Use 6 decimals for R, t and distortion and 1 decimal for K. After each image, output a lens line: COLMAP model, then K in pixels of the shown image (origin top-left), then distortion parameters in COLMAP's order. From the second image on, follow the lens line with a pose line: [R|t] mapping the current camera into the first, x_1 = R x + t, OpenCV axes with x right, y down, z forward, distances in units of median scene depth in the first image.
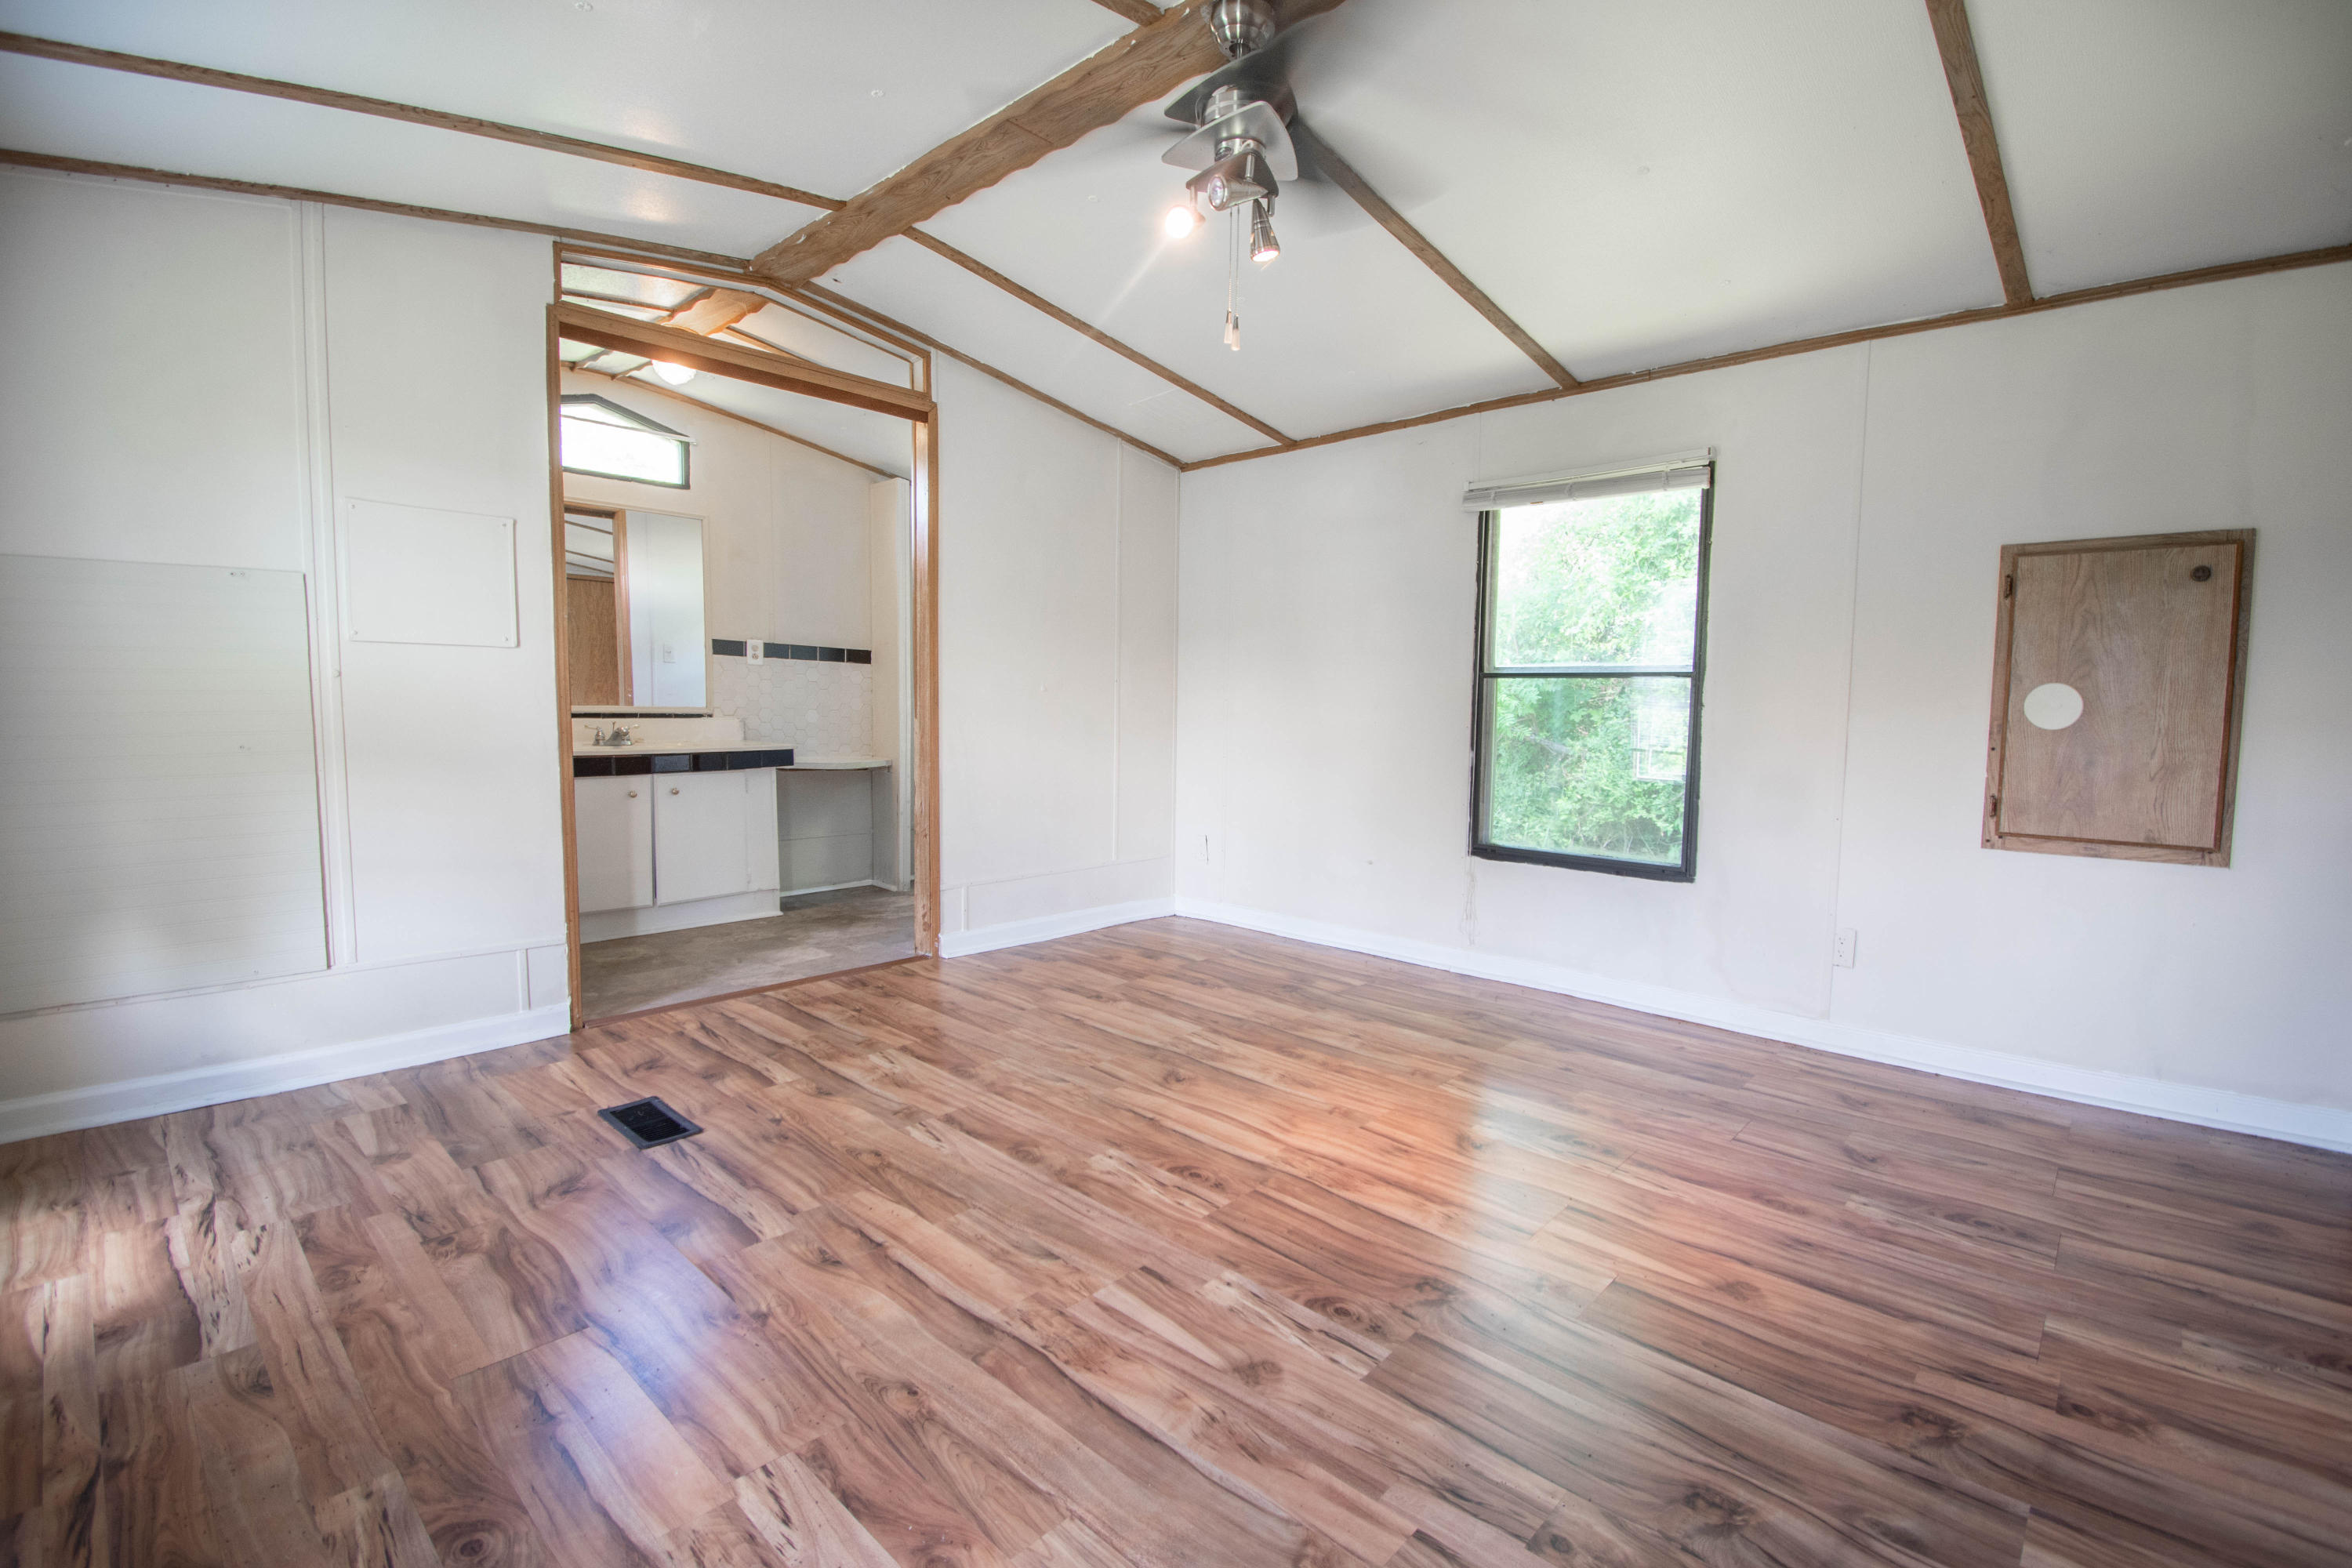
lens RADIAL K [[1051.0, 0, 1170.7], [0, 1051.0, 795.7], [0, 0, 1]] dist [-0.009284, -0.000023]
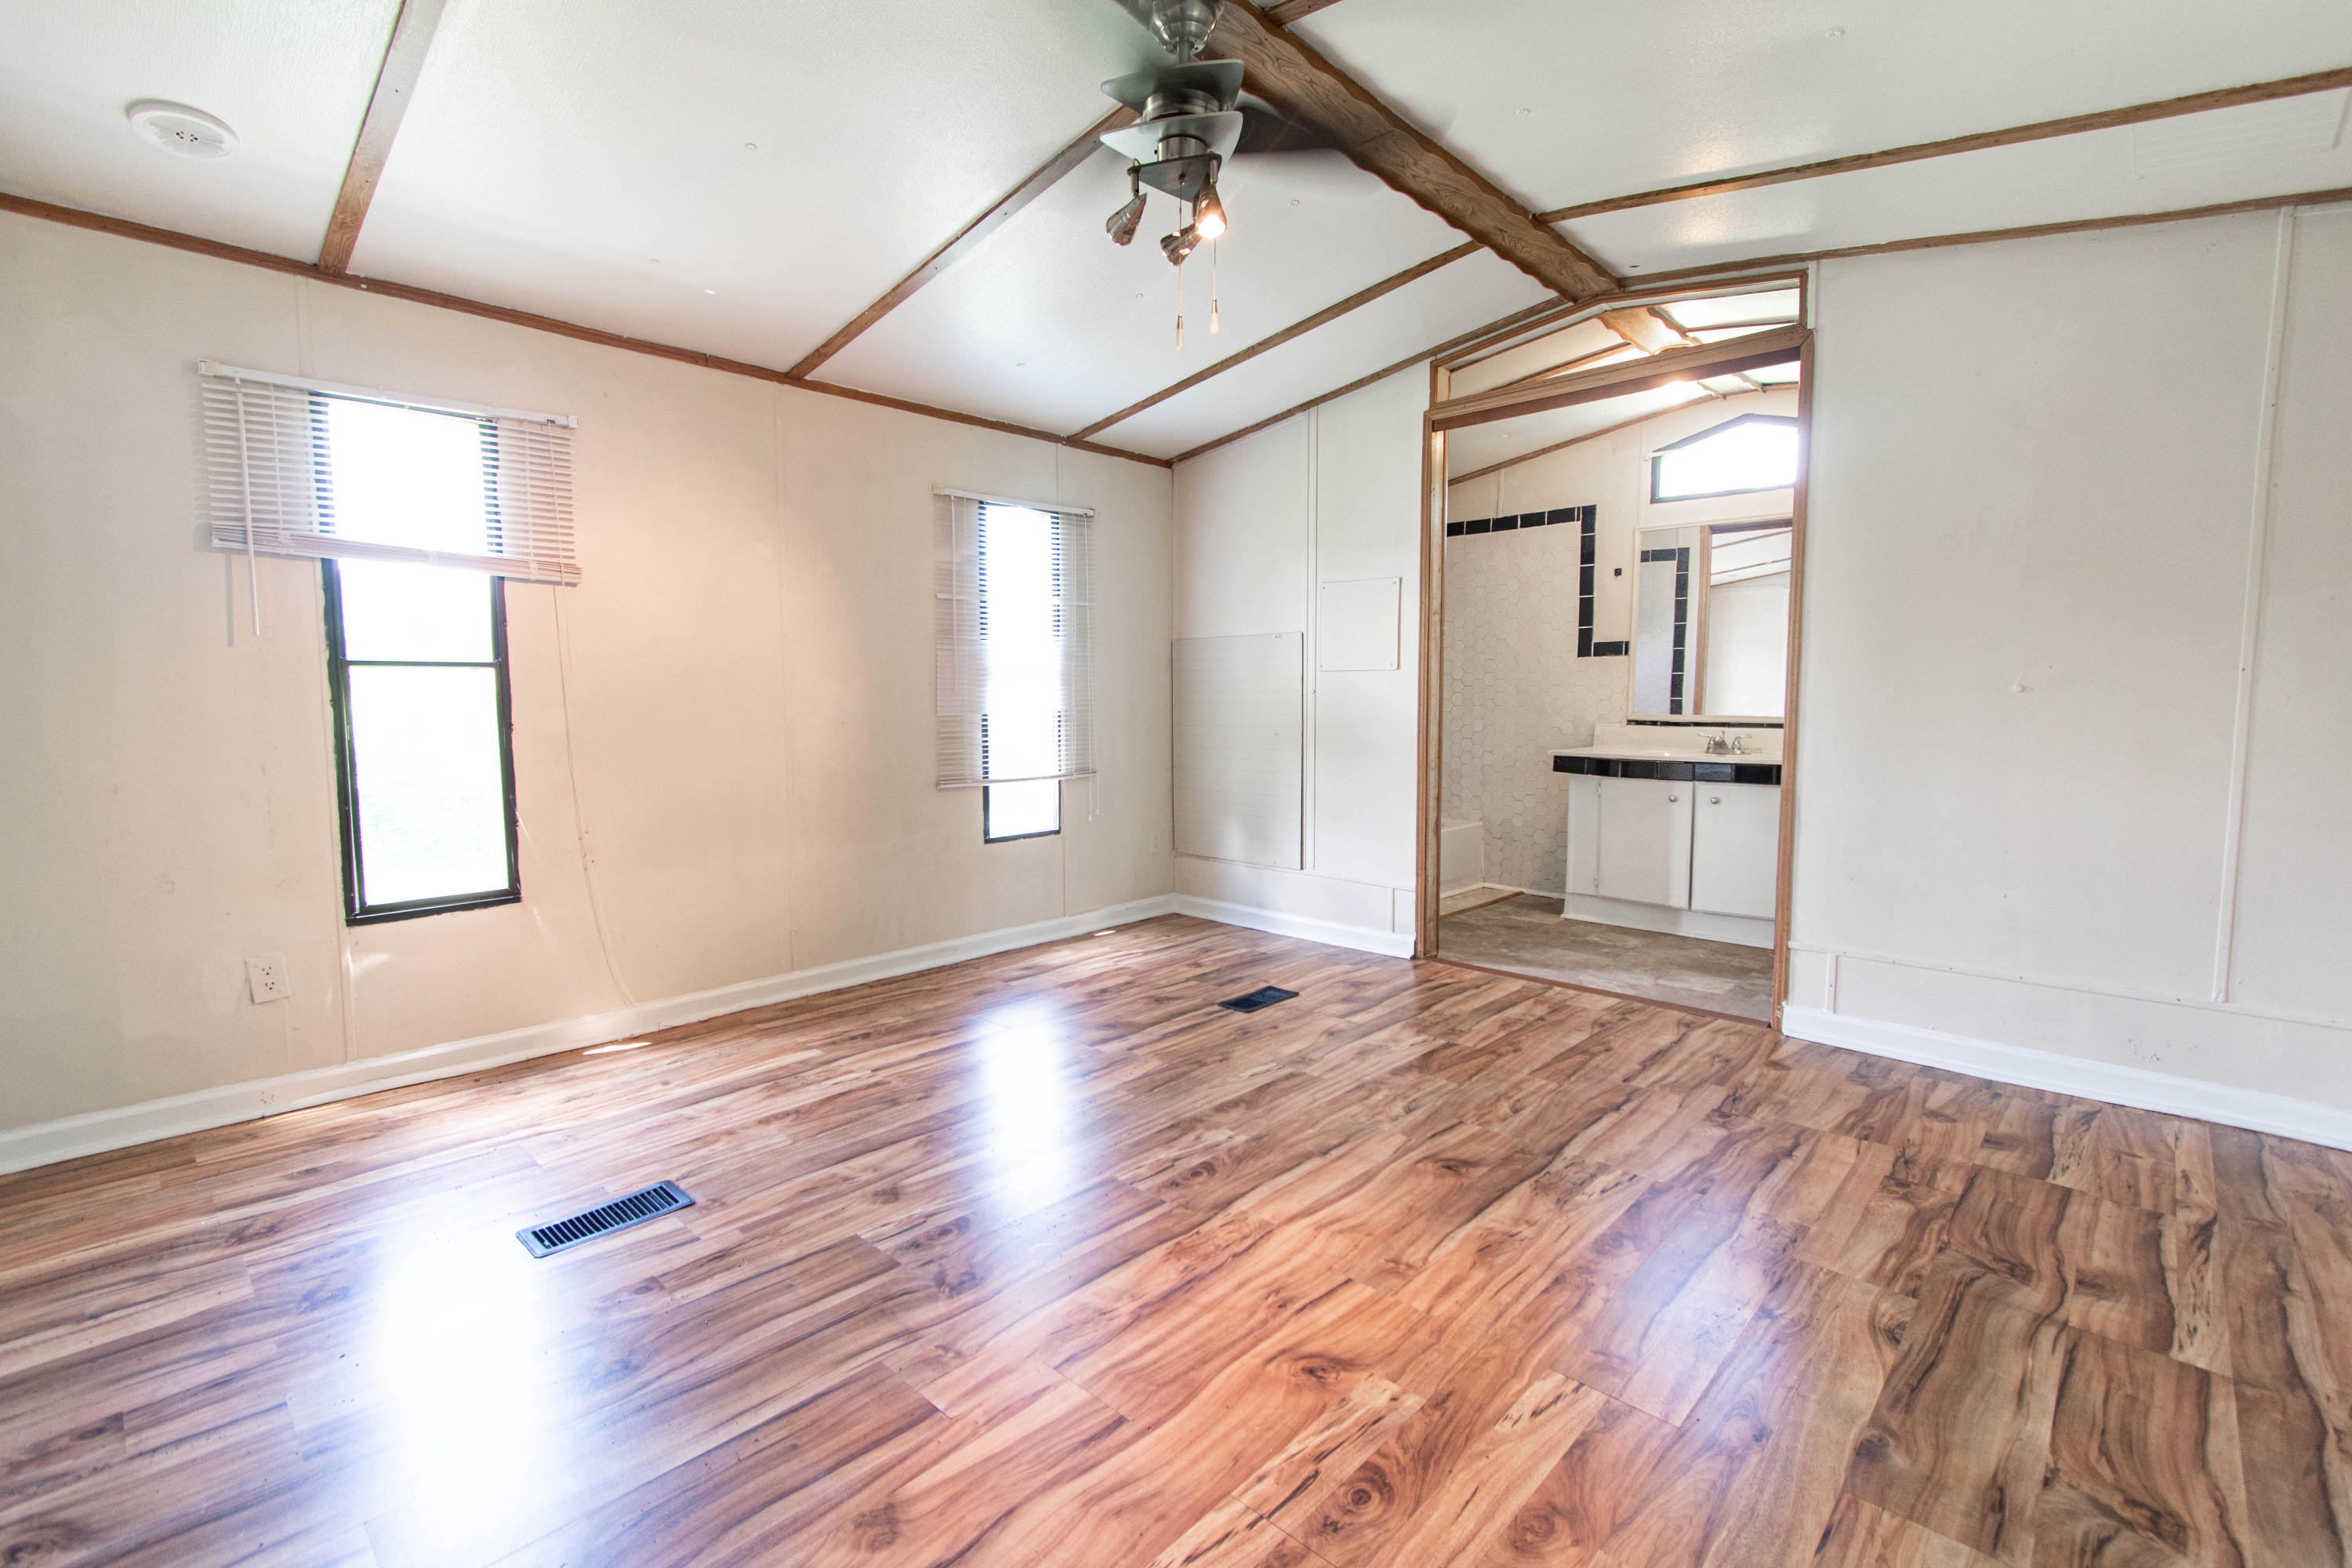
lens RADIAL K [[1051.0, 0, 1166.0], [0, 1051.0, 762.0], [0, 0, 1]] dist [-0.009284, -0.000023]
pose [[-0.014745, 0.047356, -0.998769, 0.793069], [-0.098469, 0.993954, 0.048581, -0.055645], [0.995031, 0.099064, -0.009993, 0.752746]]
